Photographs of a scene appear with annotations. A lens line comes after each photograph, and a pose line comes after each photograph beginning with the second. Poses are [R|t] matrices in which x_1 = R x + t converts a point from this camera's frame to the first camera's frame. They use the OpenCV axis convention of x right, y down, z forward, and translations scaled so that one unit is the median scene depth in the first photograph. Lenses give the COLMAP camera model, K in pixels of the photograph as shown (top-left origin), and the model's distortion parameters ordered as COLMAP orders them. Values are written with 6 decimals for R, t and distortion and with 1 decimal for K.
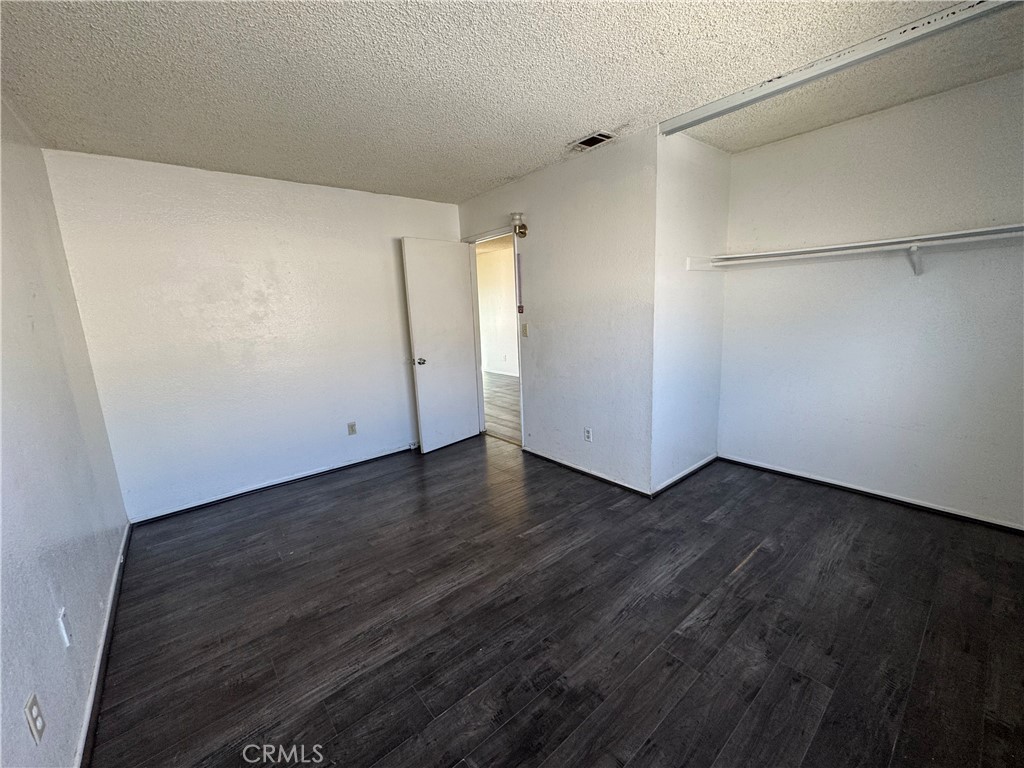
lens RADIAL K [[408.7, 0, 513.4], [0, 408.7, 379.0], [0, 0, 1]] dist [-0.006458, 0.000466]
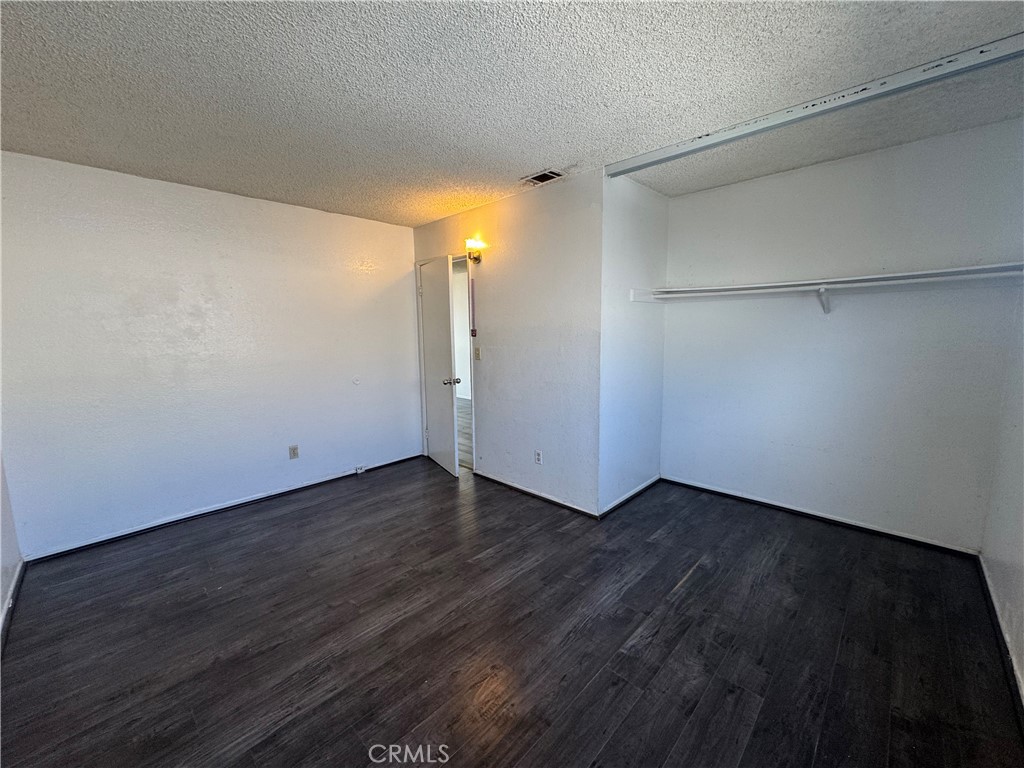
lens RADIAL K [[408.7, 0, 514.0], [0, 408.7, 380.3], [0, 0, 1]] dist [-0.006458, 0.000466]
pose [[0.993254, 0.016478, 0.114786, 0.004090], [-0.010330, 0.998490, -0.053953, 0.000682], [-0.115502, 0.052403, 0.991924, -0.016709]]
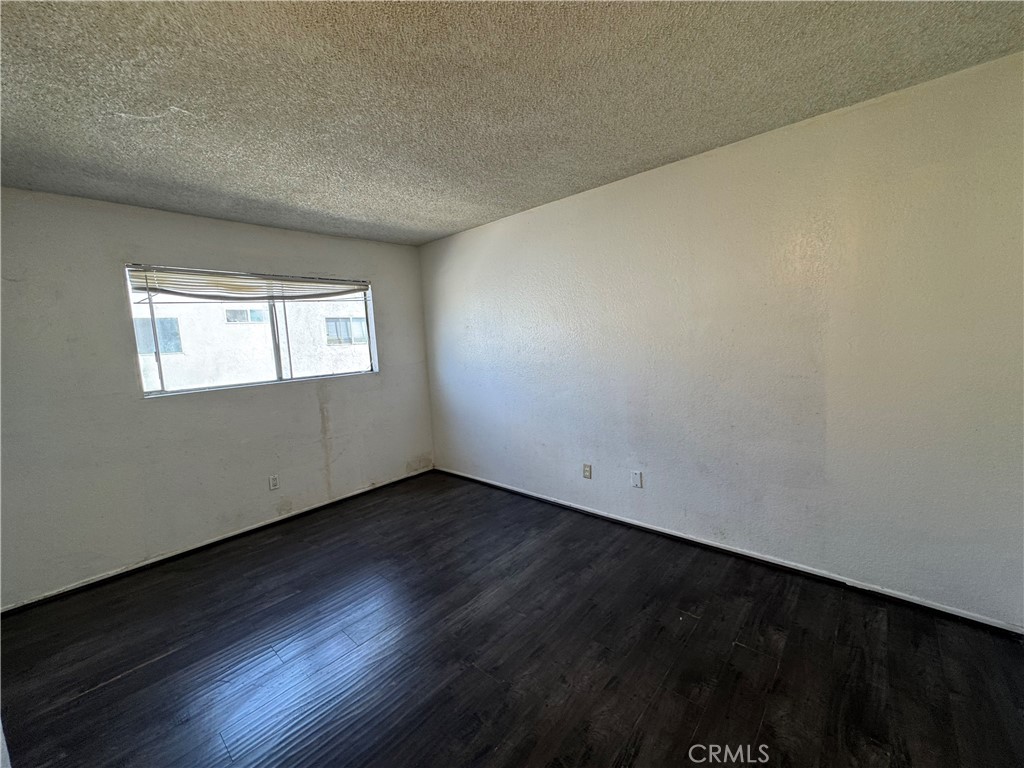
lens RADIAL K [[408.7, 0, 511.9], [0, 408.7, 383.9], [0, 0, 1]] dist [-0.006458, 0.000466]
pose [[-0.984498, 0.112252, -0.134768, -0.191099], [0.069271, 0.954757, 0.289207, -0.377636], [0.161135, 0.275388, -0.947733, 2.066776]]
